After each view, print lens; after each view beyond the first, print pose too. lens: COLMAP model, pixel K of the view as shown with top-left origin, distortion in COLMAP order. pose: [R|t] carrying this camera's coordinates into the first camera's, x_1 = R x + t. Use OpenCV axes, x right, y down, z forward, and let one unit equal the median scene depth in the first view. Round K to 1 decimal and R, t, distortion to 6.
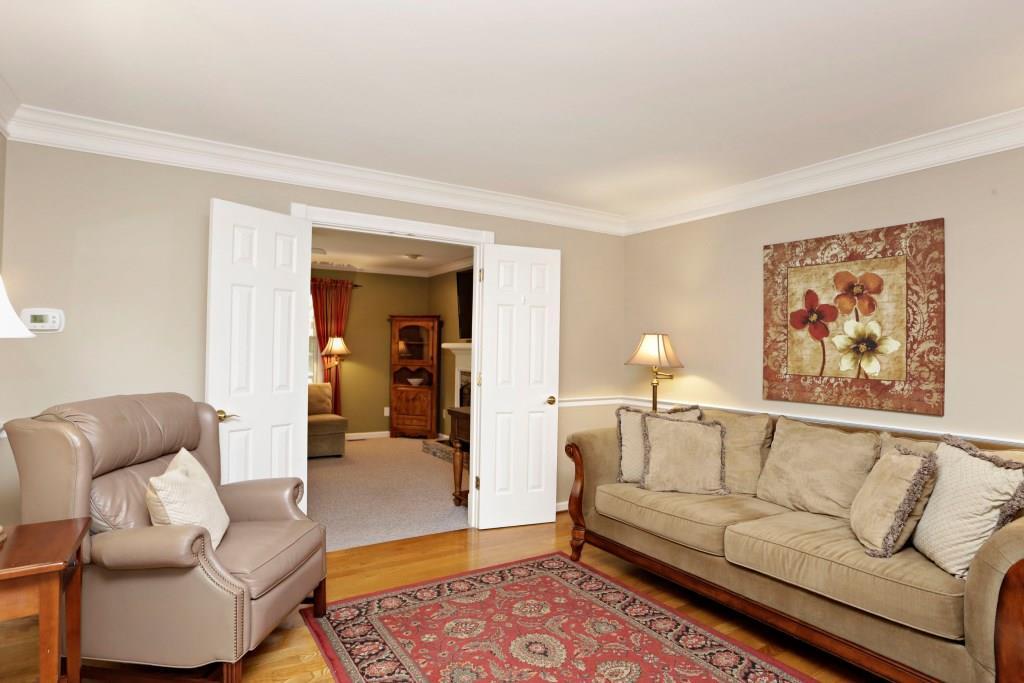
lens RADIAL K [[559.4, 0, 511.3], [0, 559.4, 337.6], [0, 0, 1]] dist [-0.016124, 0.003448]
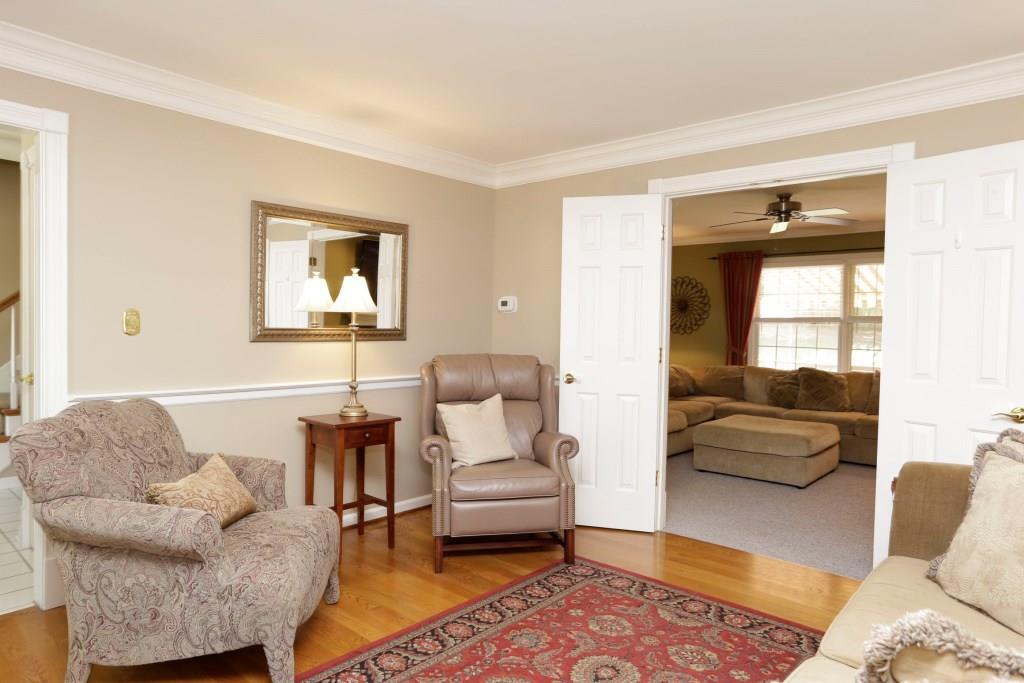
lens RADIAL K [[636.0, 0, 511.3], [0, 636.0, 343.2], [0, 0, 1]] dist [-0.009918, 0.000545]
pose [[0.277777, 0.022639, -0.960379, 0.816833], [0.006342, 0.999657, 0.025399, 0.030509], [0.960625, -0.013146, 0.277538, 0.536226]]
